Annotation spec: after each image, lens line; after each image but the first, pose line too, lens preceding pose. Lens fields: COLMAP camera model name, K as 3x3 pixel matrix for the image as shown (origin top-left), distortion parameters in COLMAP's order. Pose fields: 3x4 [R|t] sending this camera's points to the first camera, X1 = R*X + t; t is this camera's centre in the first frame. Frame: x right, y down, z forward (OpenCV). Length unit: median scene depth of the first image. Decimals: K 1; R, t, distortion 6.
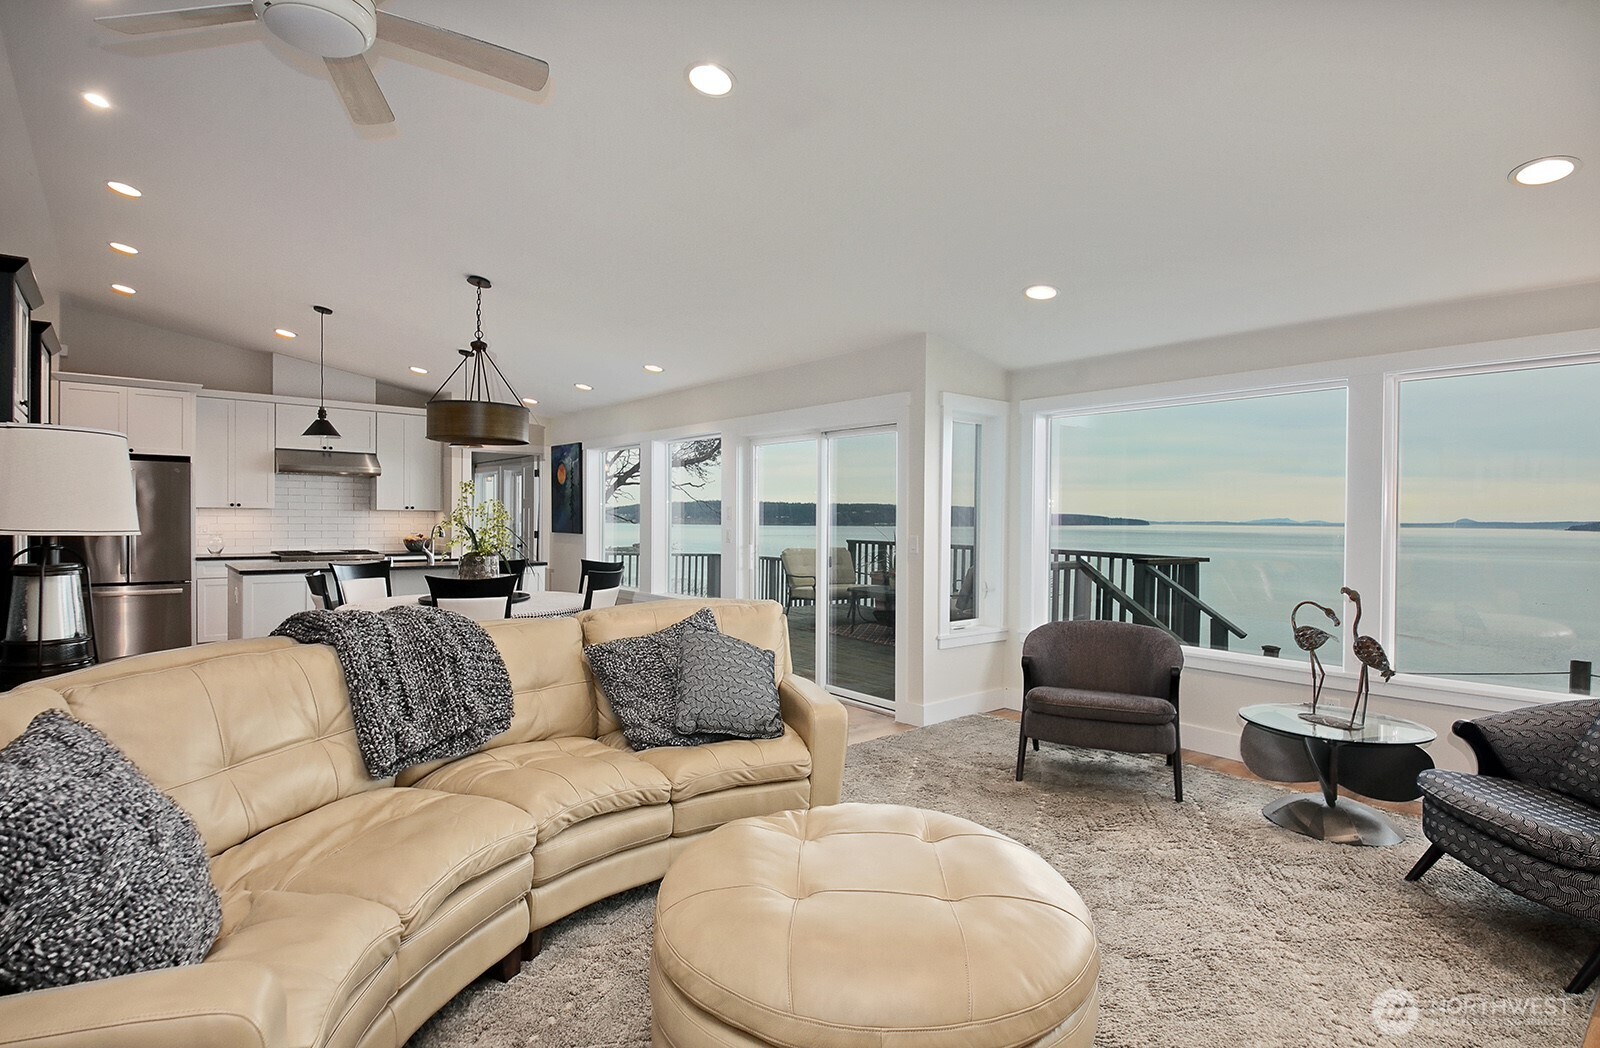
lens RADIAL K [[779.6, 0, 800.0], [0, 779.6, 524.0], [0, 0, 1]] dist [-0.000039, 0.000003]
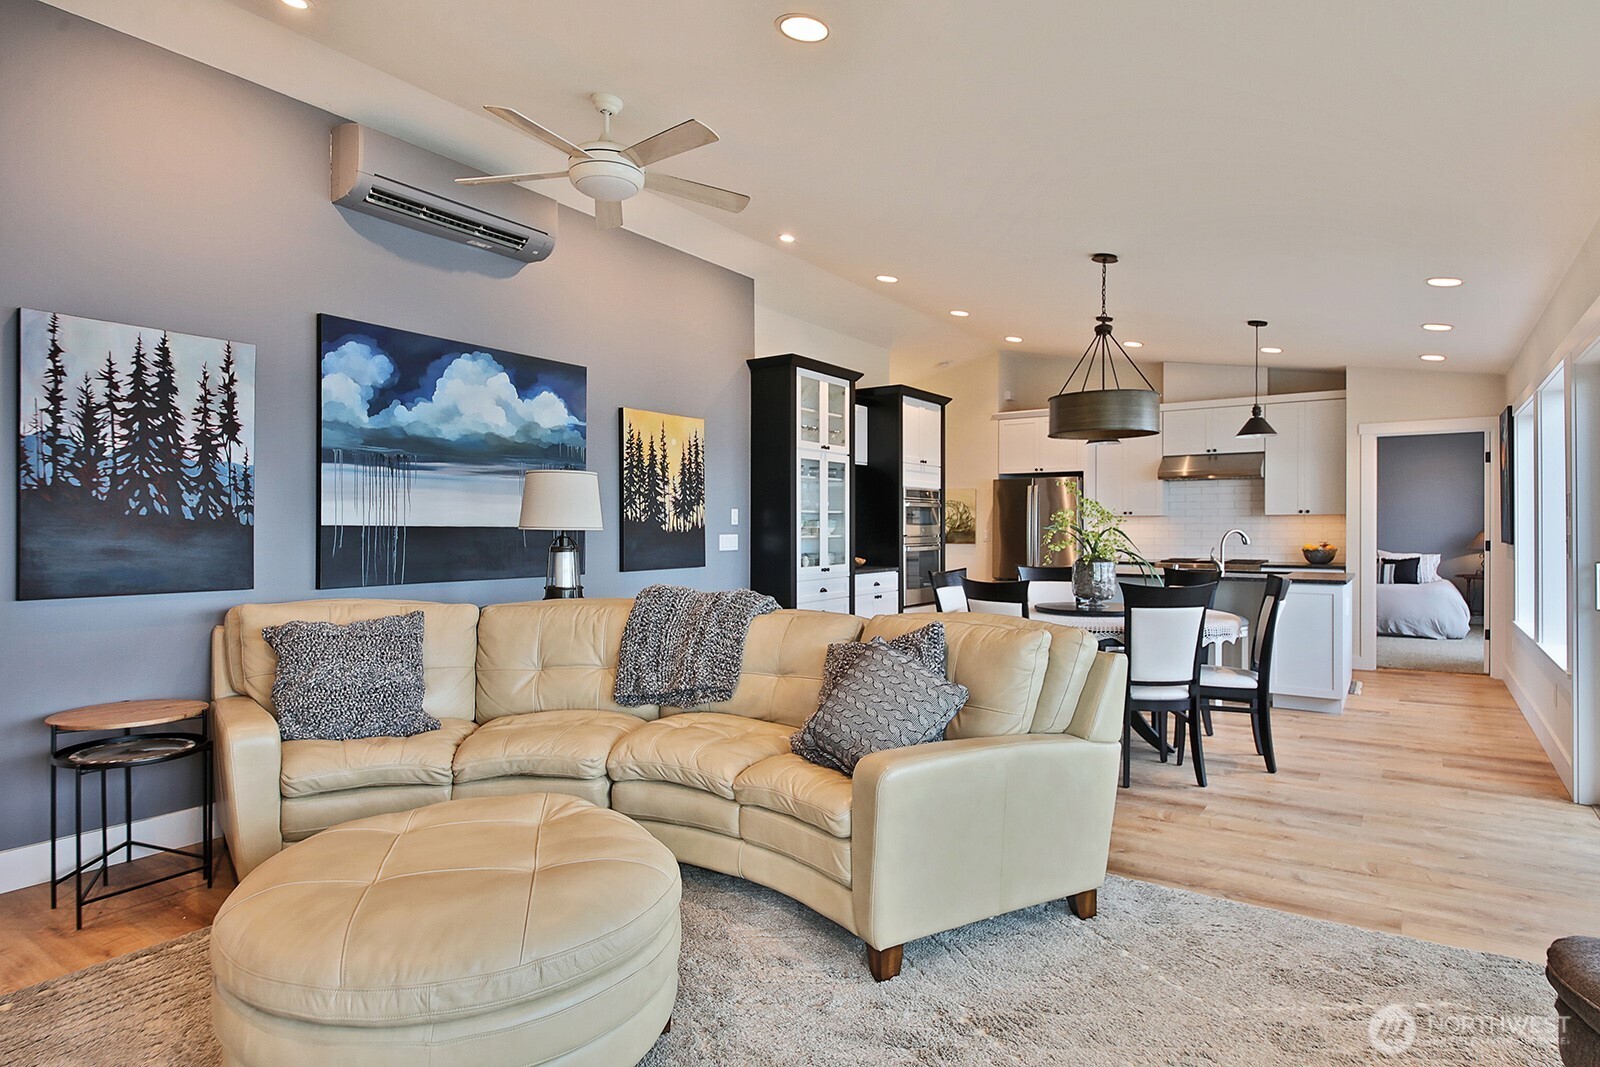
lens RADIAL K [[867.9, 0, 800.0], [0, 867.9, 533.5], [0, 0, 1]] dist [0.001881, -0.000404]
pose [[0.228647, 0.002300, -0.973507, 0.282965], [-0.003556, 0.999993, 0.001527, 0.003616], [0.973503, 0.003113, 0.228653, 0.251720]]
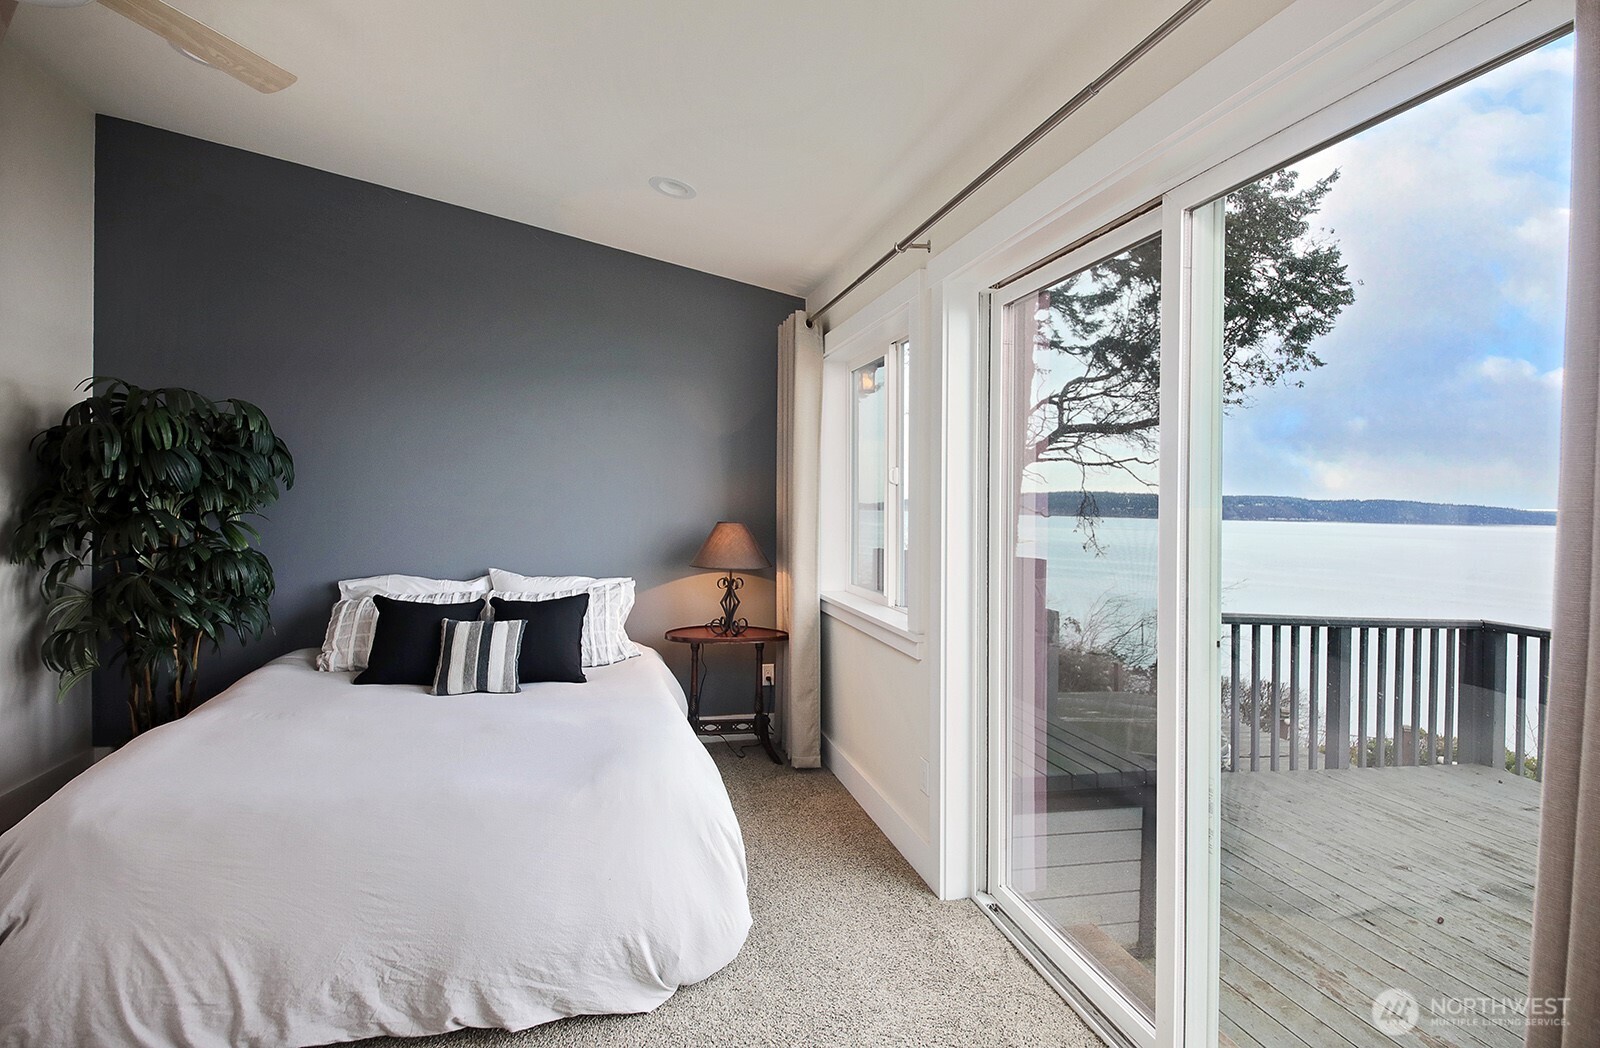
lens RADIAL K [[779.6, 0, 800.0], [0, 779.6, 524.0], [0, 0, 1]] dist [-0.000039, 0.000003]
pose [[0.891615, 0.014190, -0.452573, -0.325961], [-0.009254, 0.999871, 0.013119, -0.003283], [0.452701, -0.007509, 0.891631, 0.952502]]
